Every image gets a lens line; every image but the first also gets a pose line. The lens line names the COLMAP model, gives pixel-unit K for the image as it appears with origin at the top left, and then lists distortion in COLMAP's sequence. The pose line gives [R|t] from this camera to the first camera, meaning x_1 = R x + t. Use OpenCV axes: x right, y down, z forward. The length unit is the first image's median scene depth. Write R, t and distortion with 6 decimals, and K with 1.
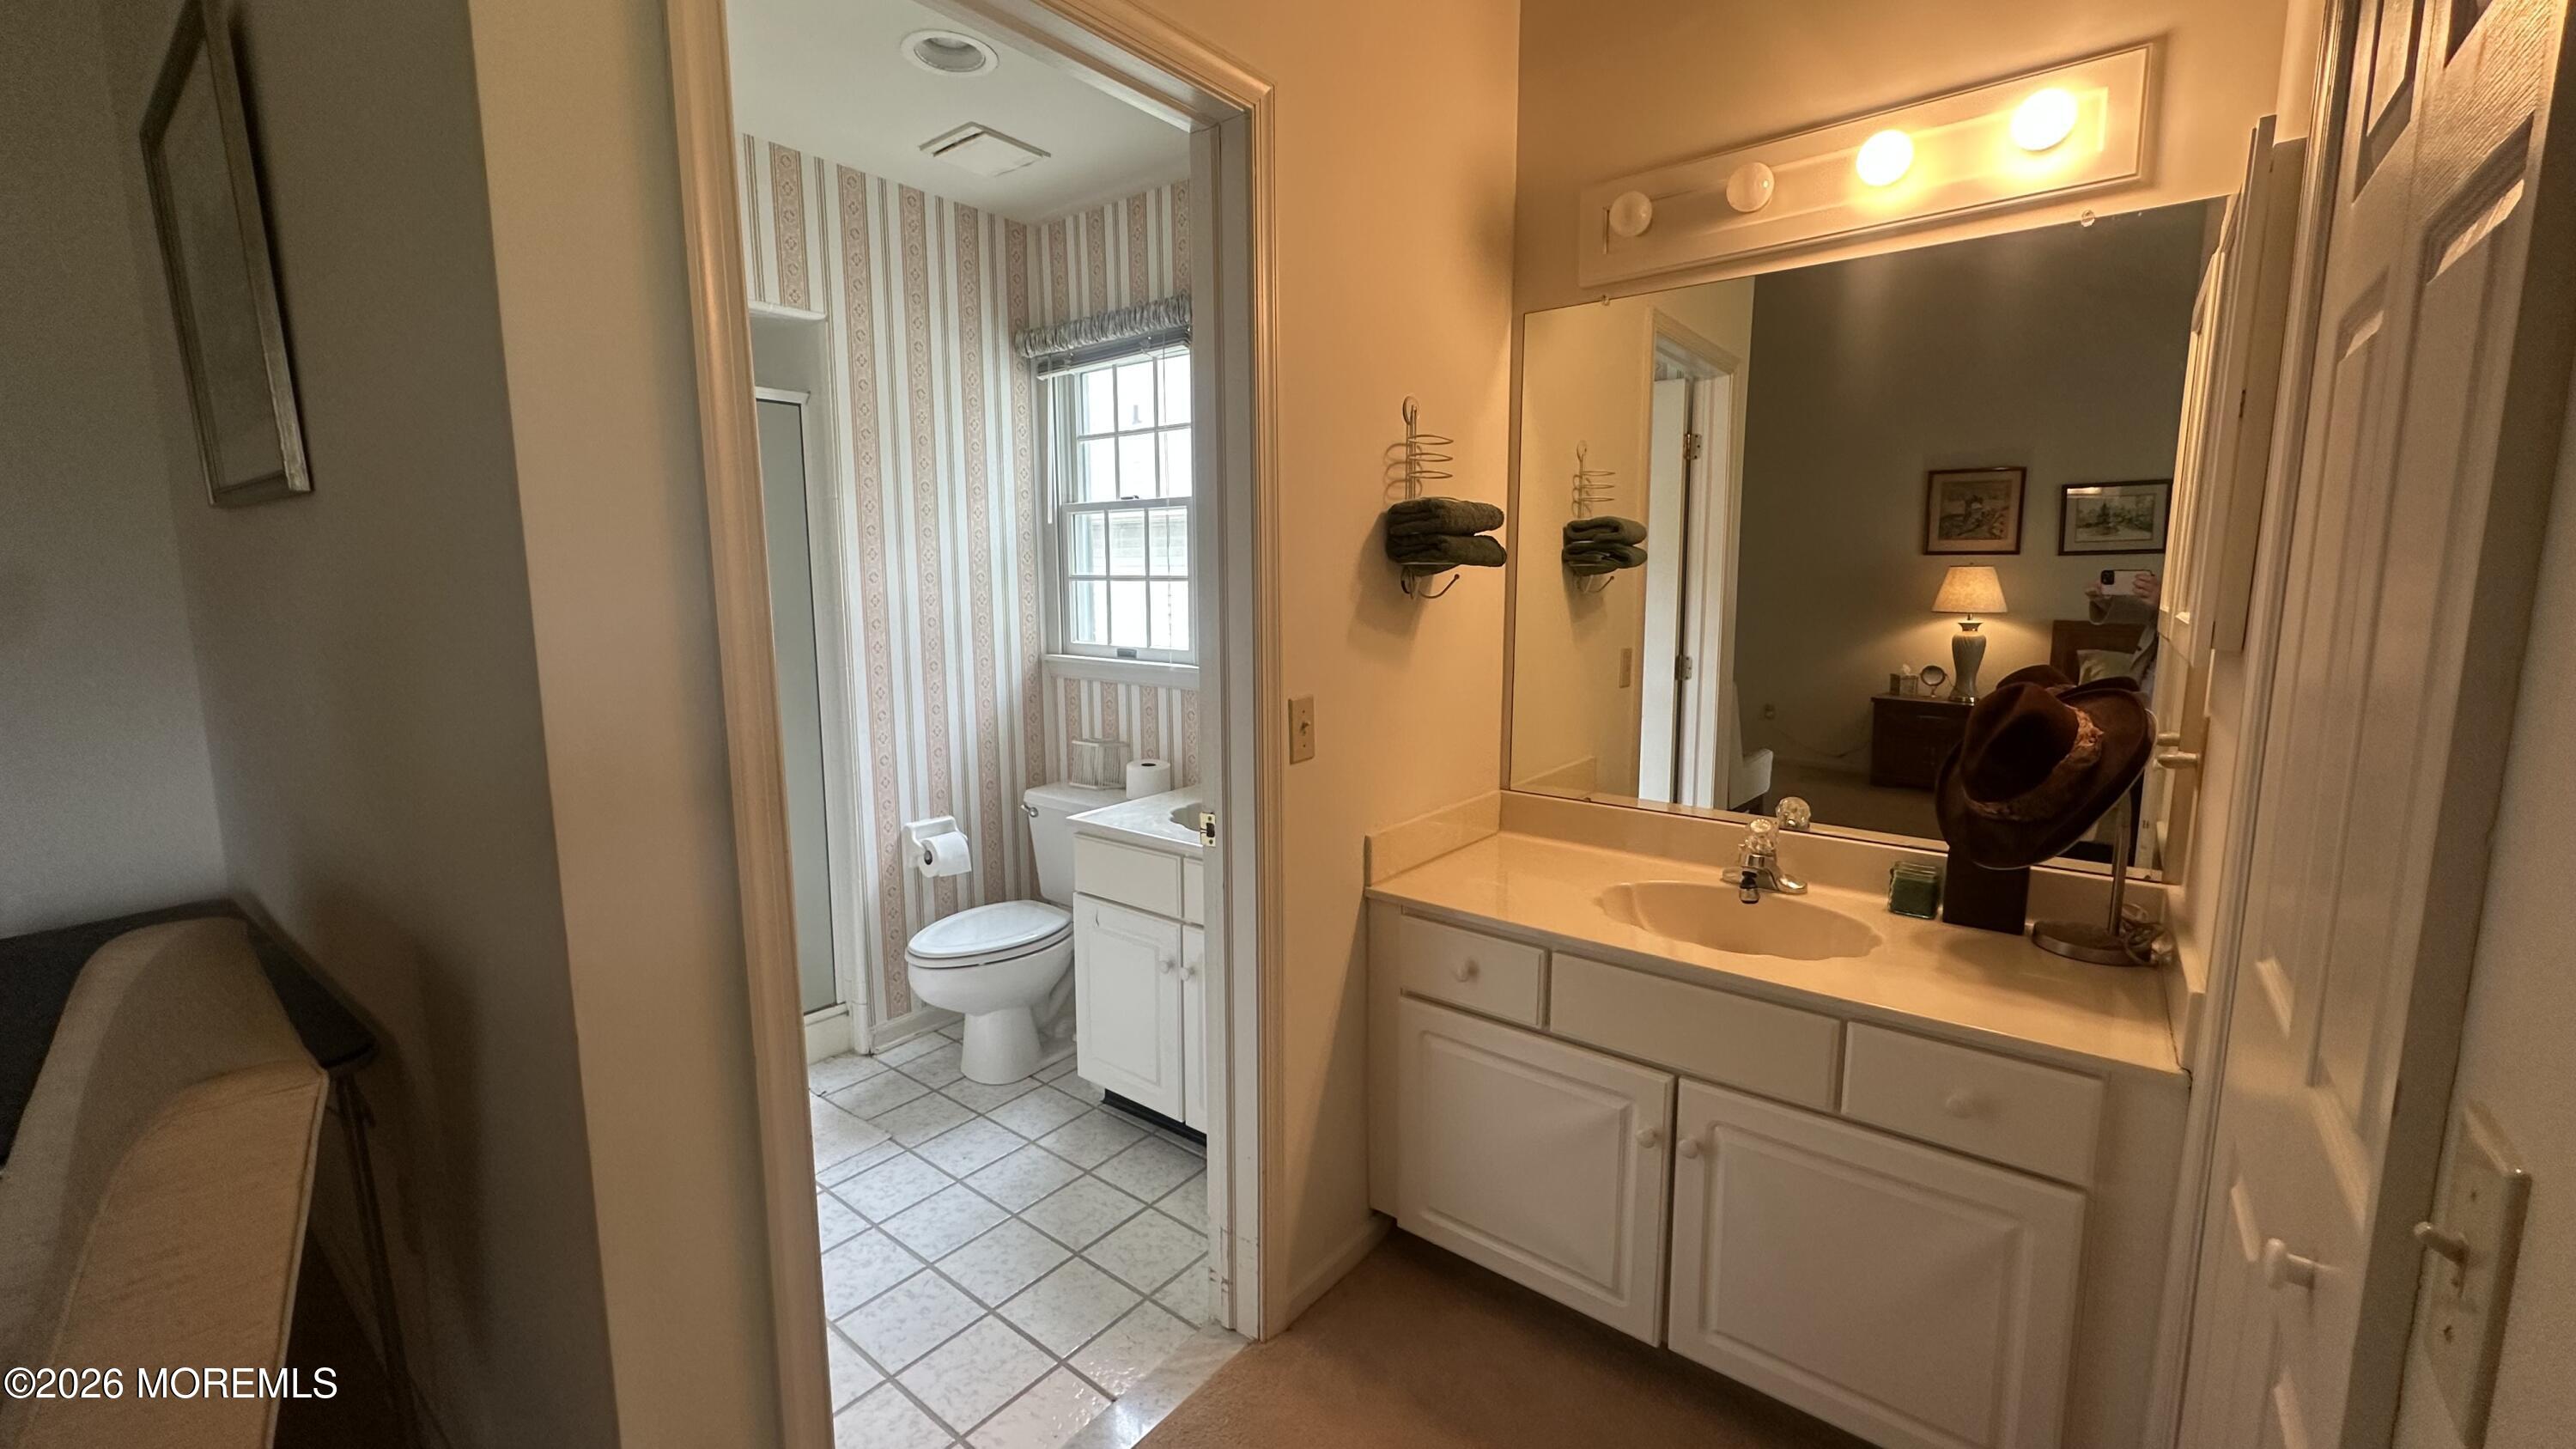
lens RADIAL K [[1020.9, 0, 1289.7], [0, 1020.9, 718.3], [0, 0, 1]] dist [-0.005485, 0.001368]
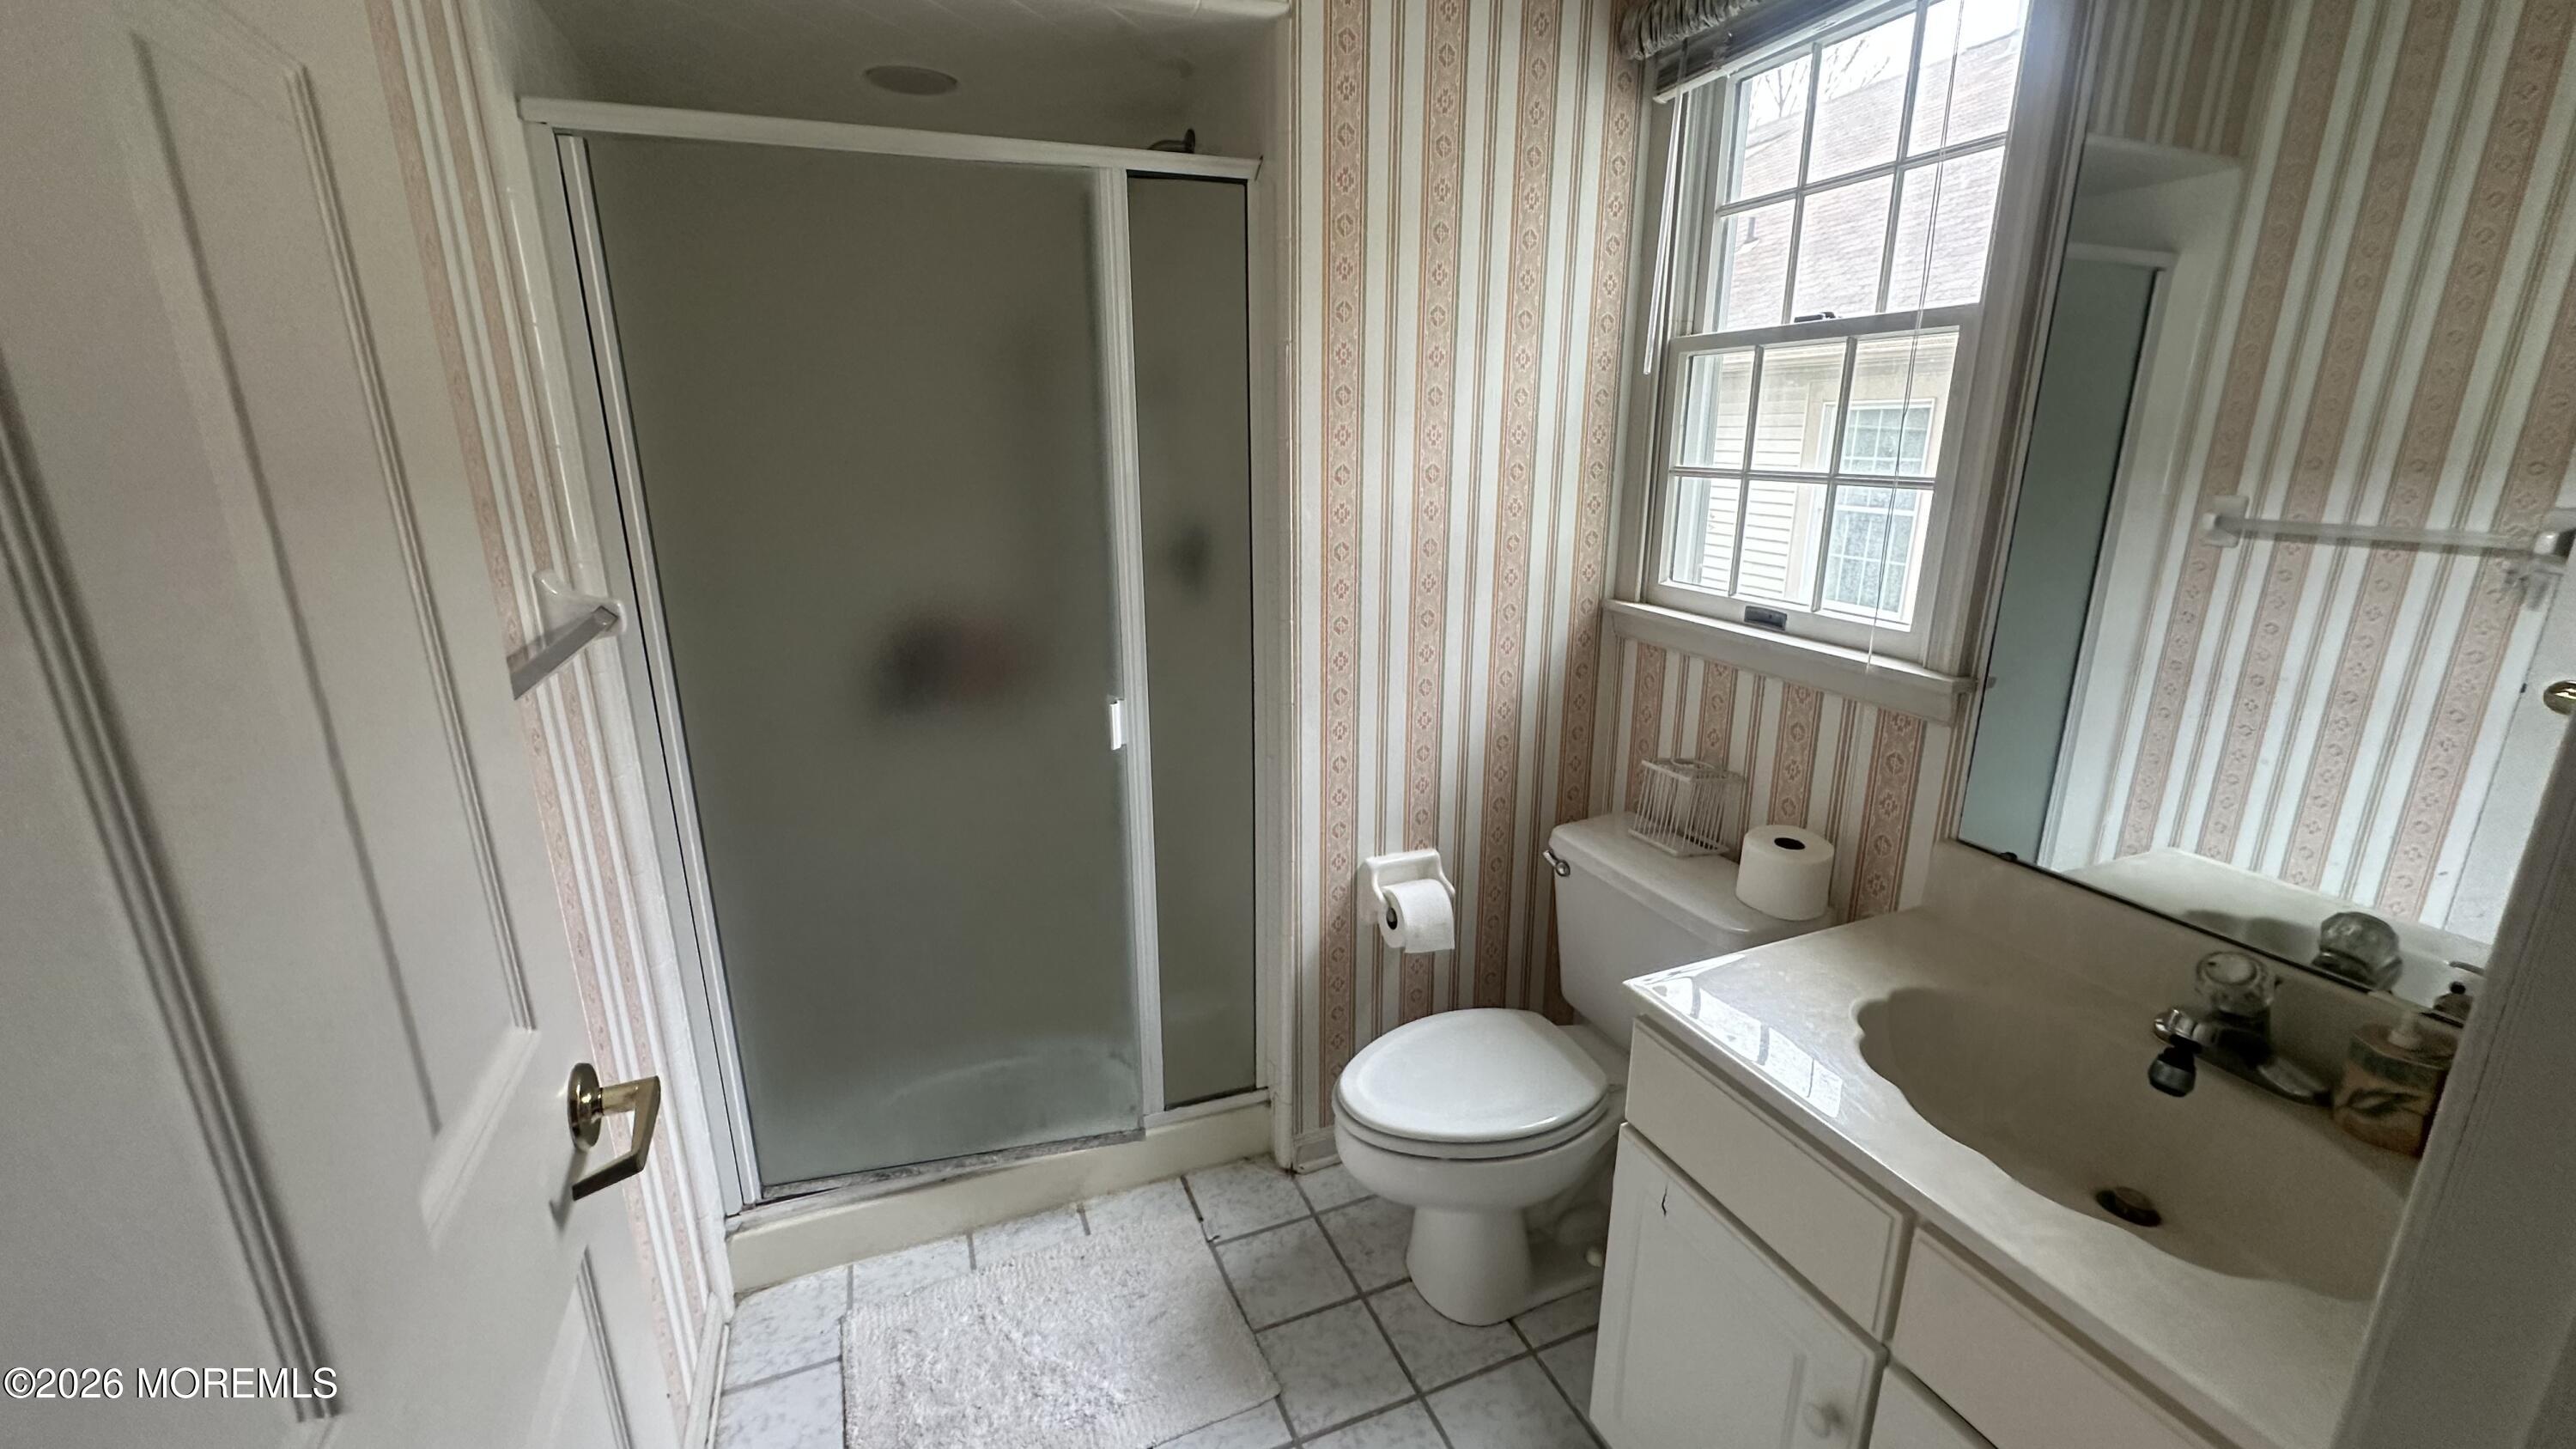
lens RADIAL K [[1020.9, 0, 1286.9], [0, 1020.9, 720.4], [0, 0, 1]] dist [-0.005485, 0.001368]
pose [[0.864882, 0.133589, -0.483872, -0.111790], [-0.065765, 0.985784, 0.154609, -0.078184], [0.497648, -0.101896, 0.861373, 0.406099]]
